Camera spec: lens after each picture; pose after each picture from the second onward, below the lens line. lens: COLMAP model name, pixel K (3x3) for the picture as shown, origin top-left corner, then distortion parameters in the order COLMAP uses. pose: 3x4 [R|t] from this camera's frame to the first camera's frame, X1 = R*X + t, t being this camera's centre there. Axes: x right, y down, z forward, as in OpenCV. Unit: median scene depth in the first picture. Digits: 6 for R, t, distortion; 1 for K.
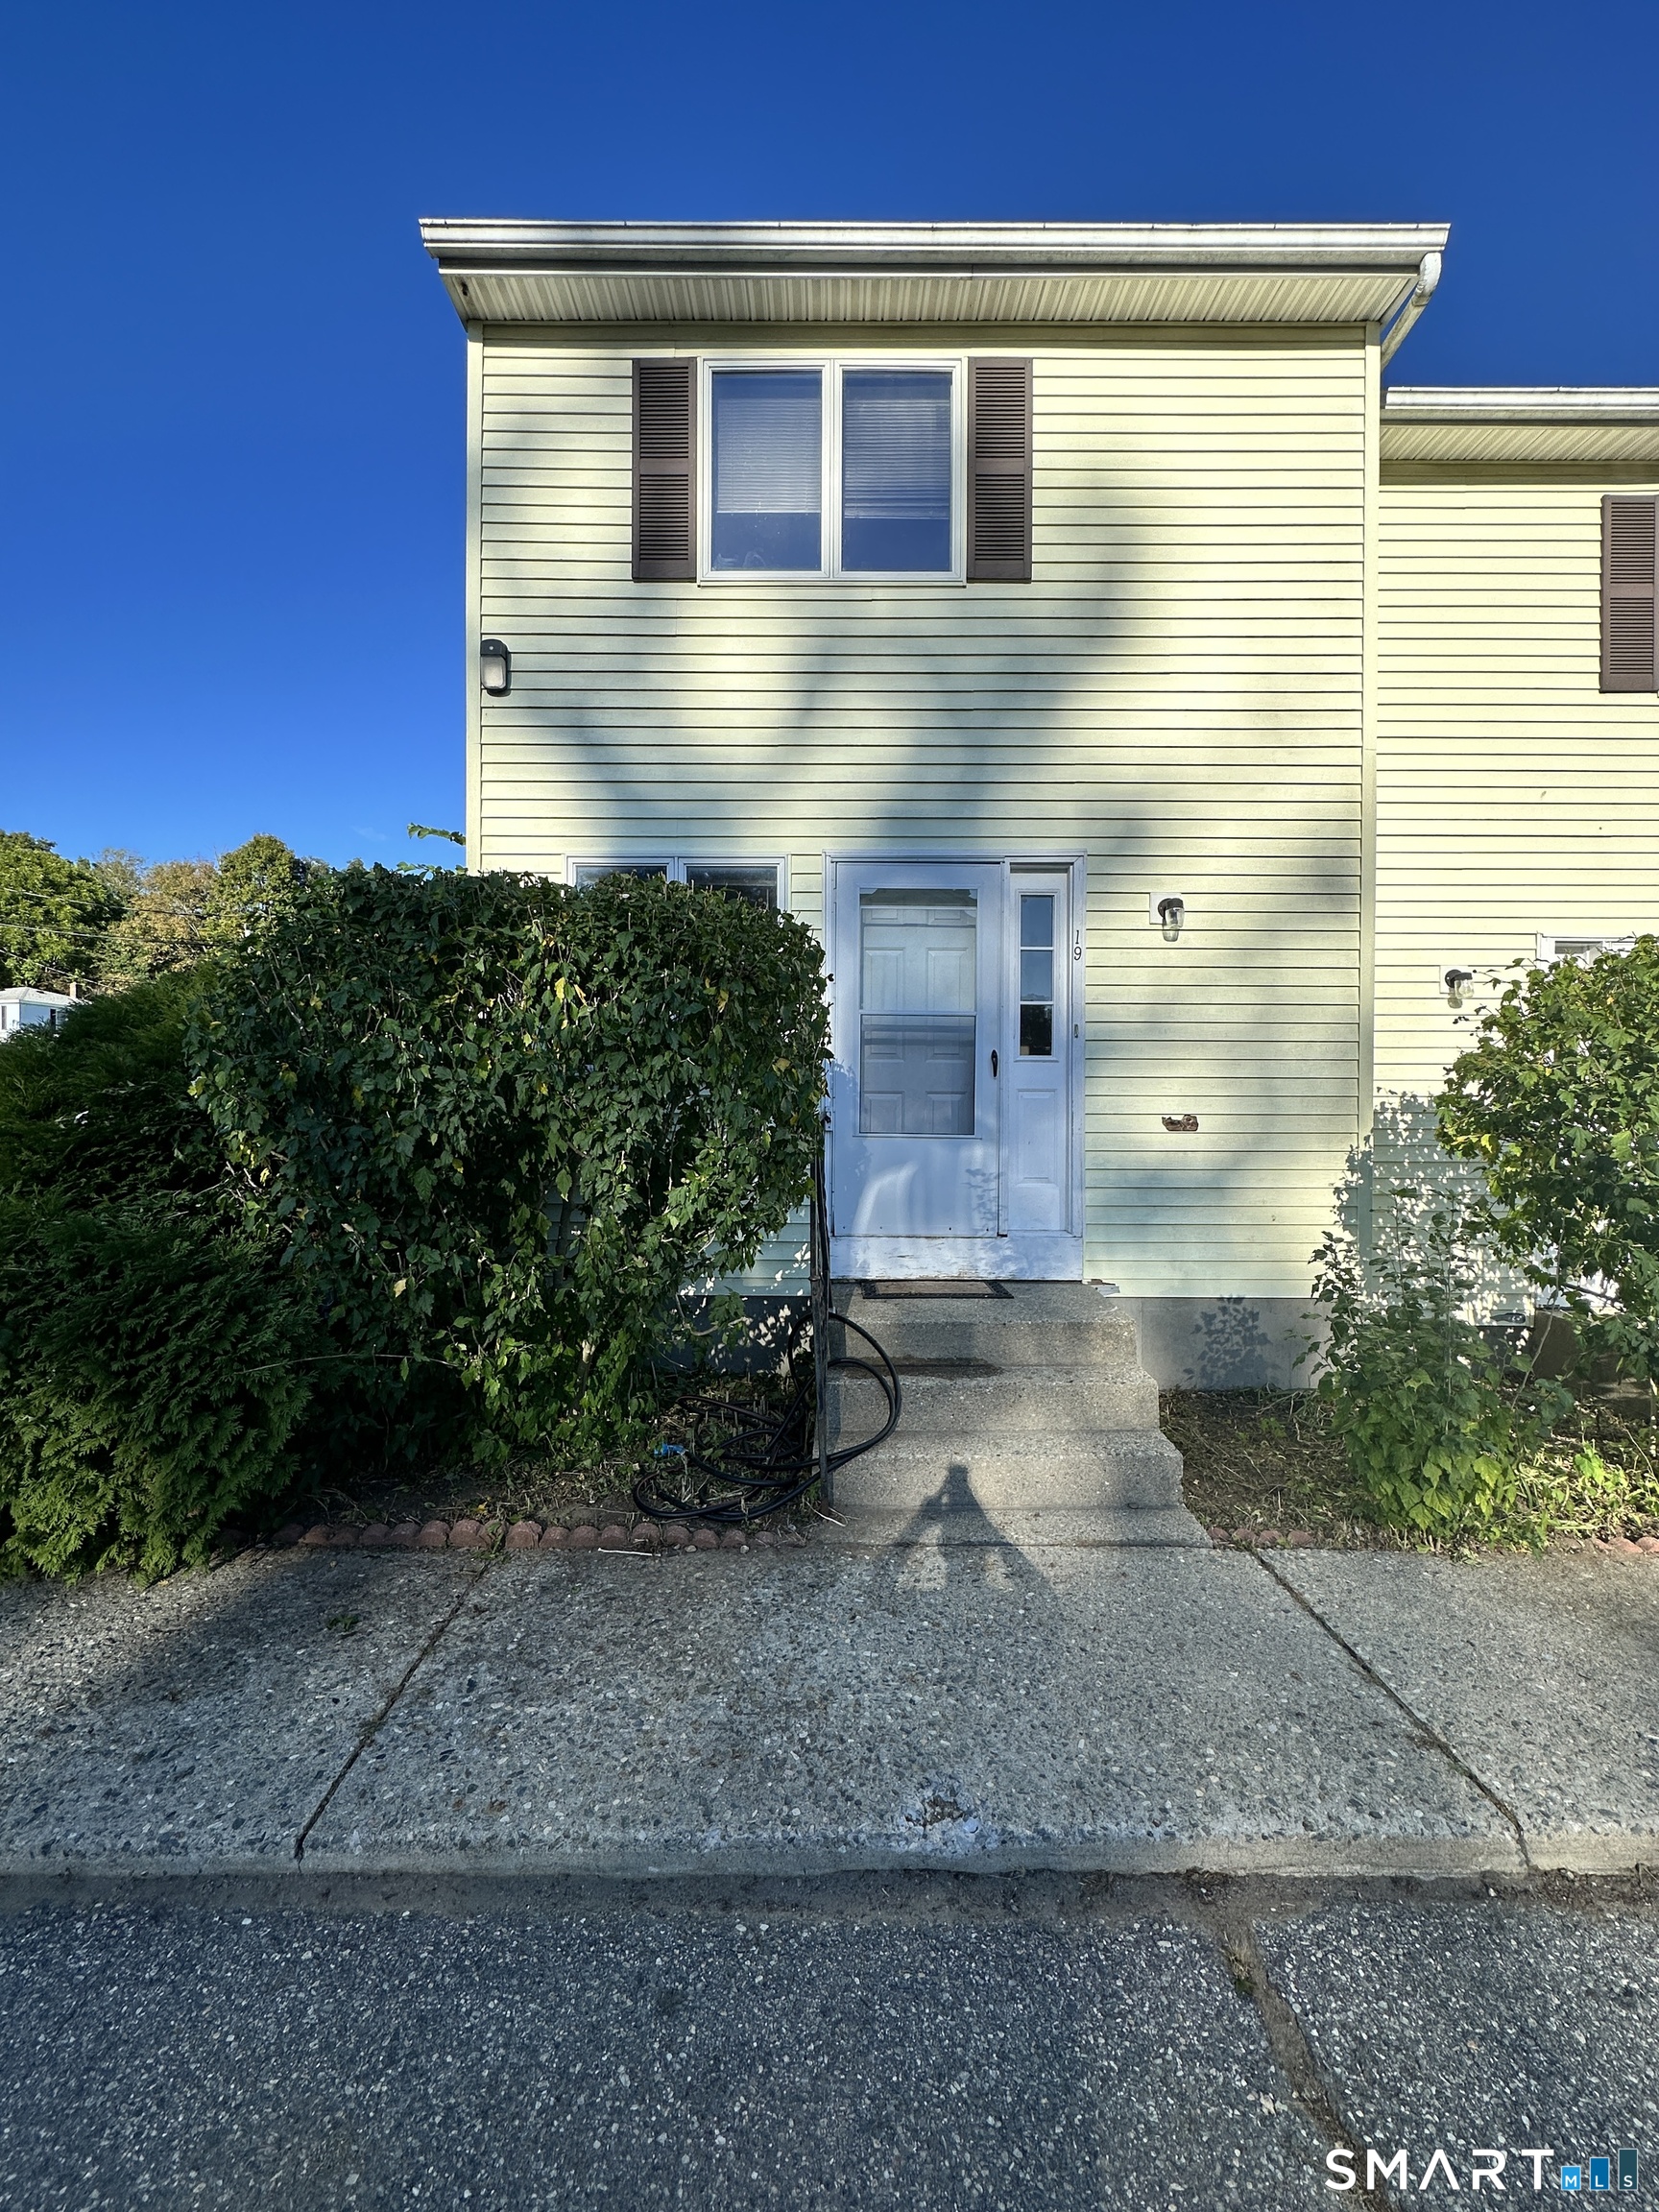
lens RADIAL K [[880.7, 0, 833.6], [0, 880.7, 1104.6], [0, 0, 1]] dist [0.000903, -0.000551]
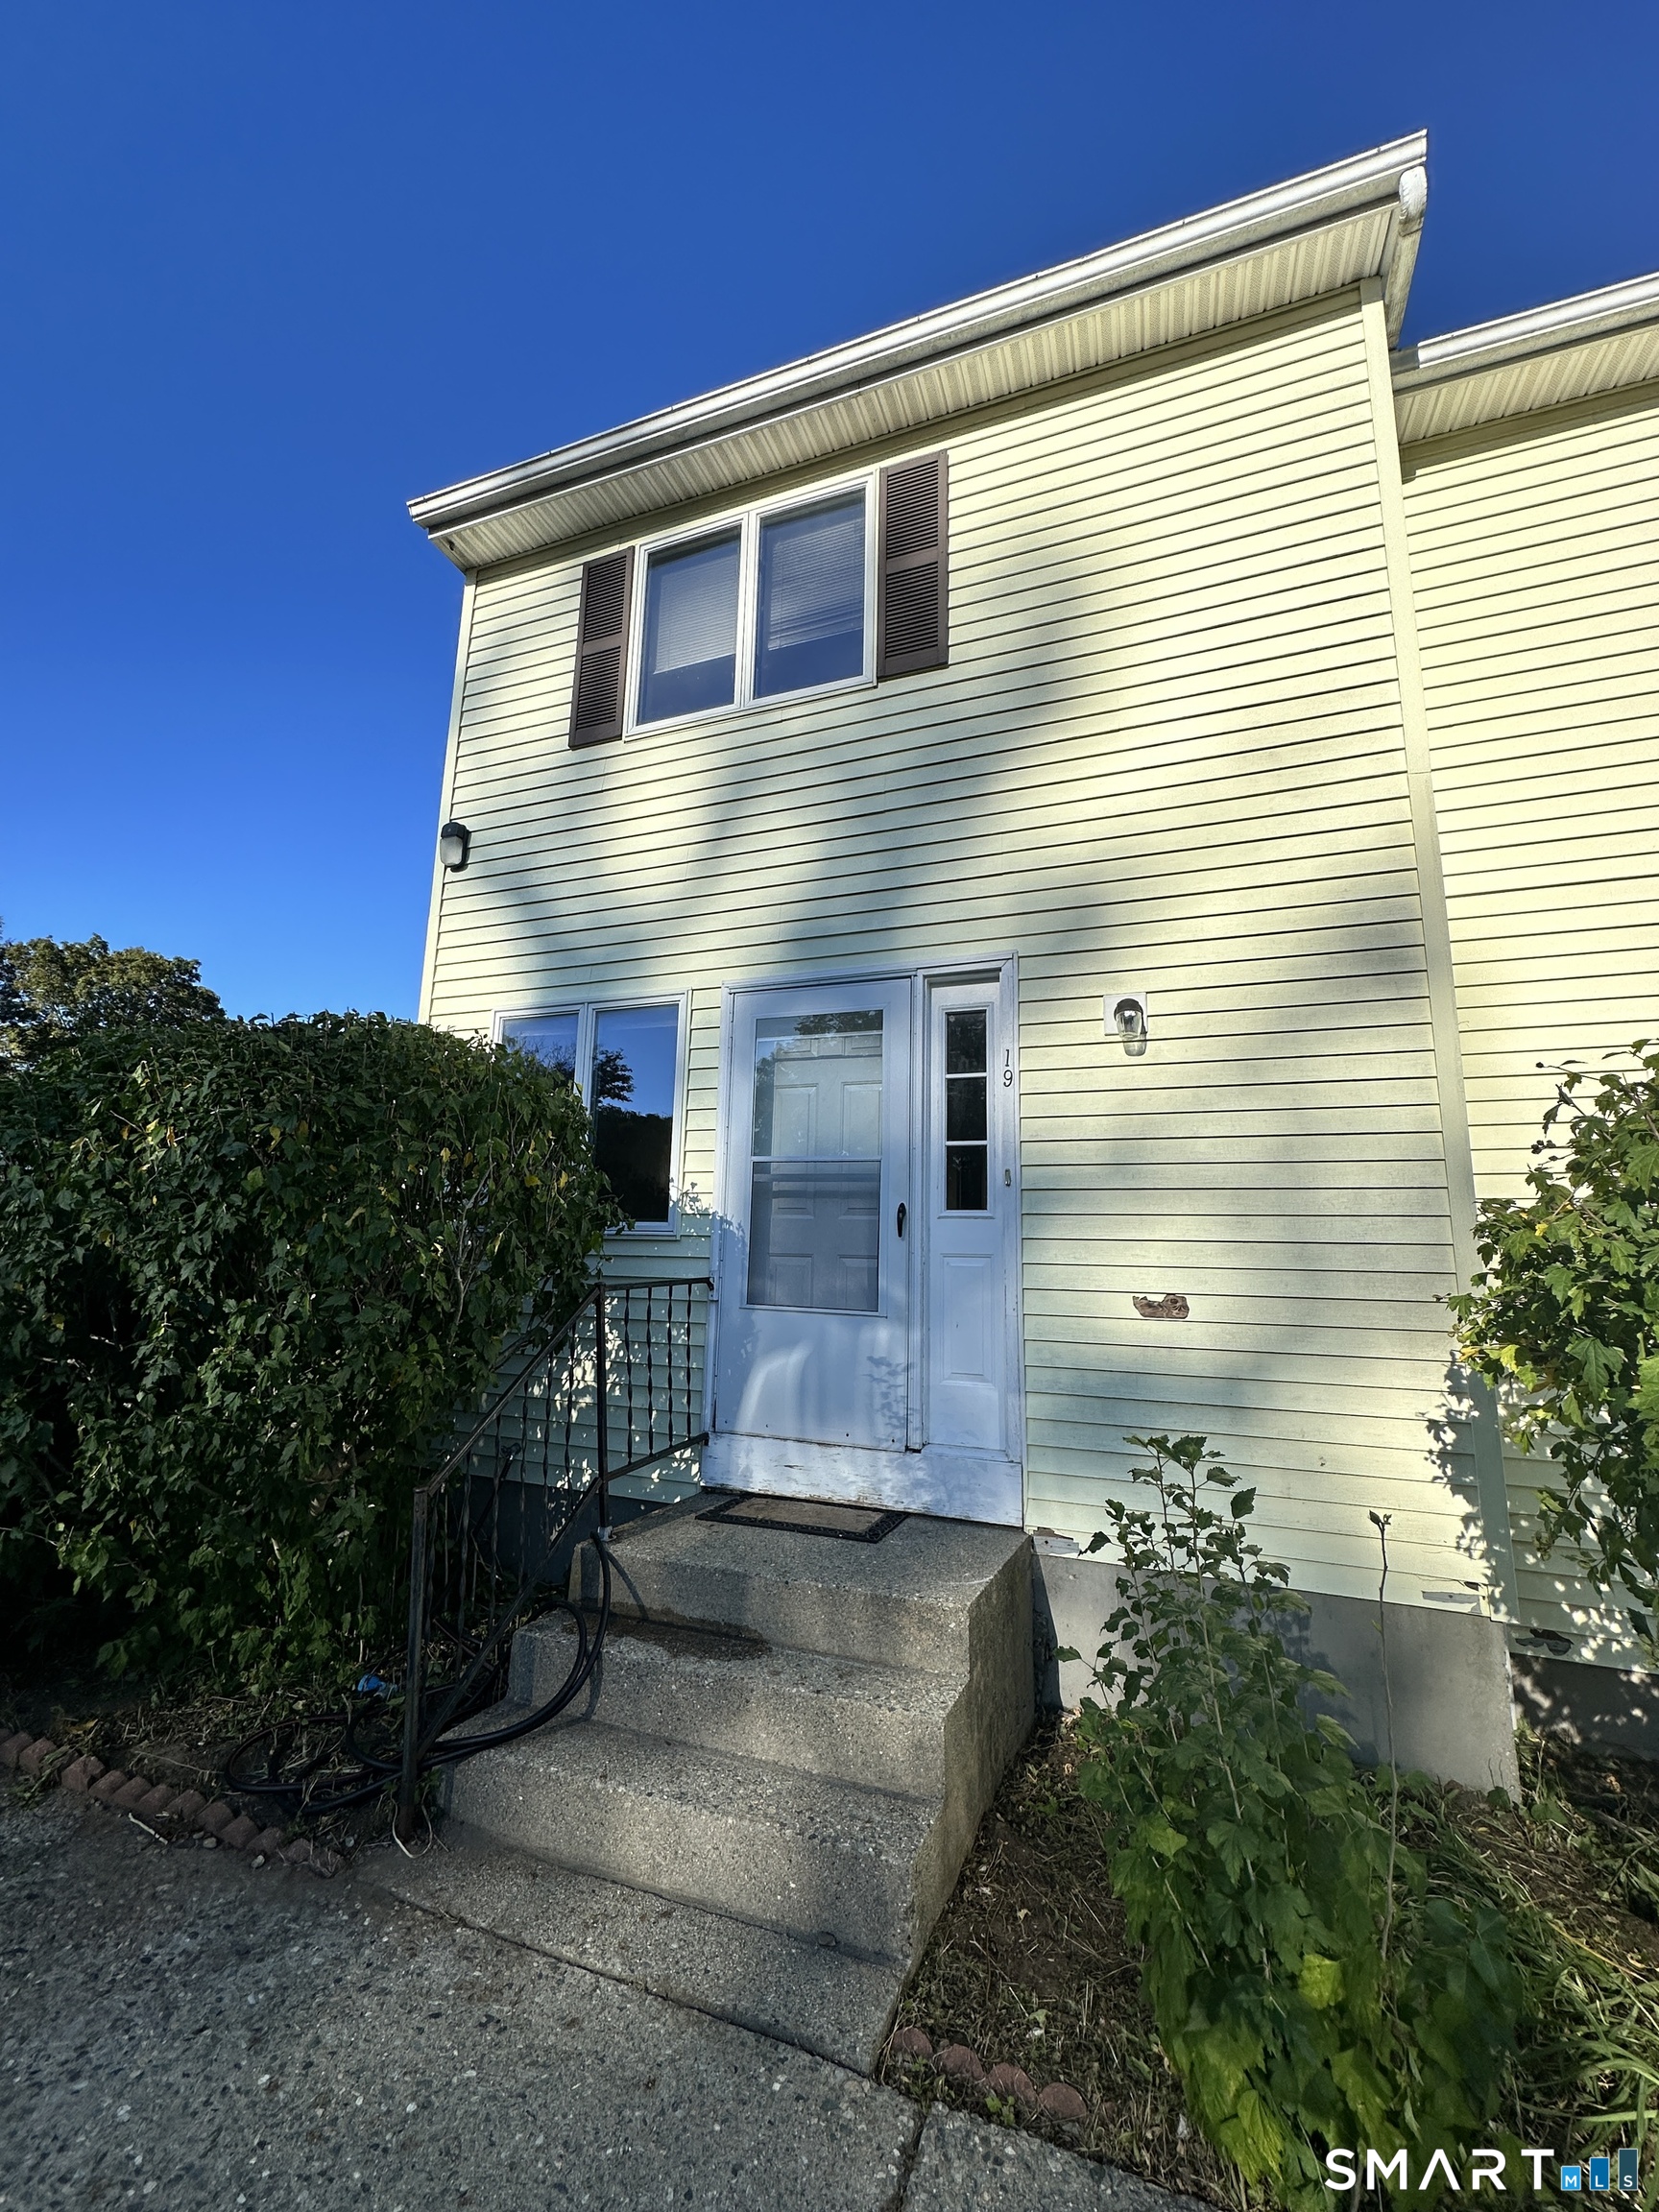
lens RADIAL K [[880.7, 0, 837.5], [0, 880.7, 1105.0], [0, 0, 1]] dist [0.000903, -0.000551]
pose [[0.934254, -0.043360, -0.353962, 0.411484], [-0.023765, 0.982804, -0.183119, -0.001637], [0.355815, 0.179491, 0.917158, 0.235327]]
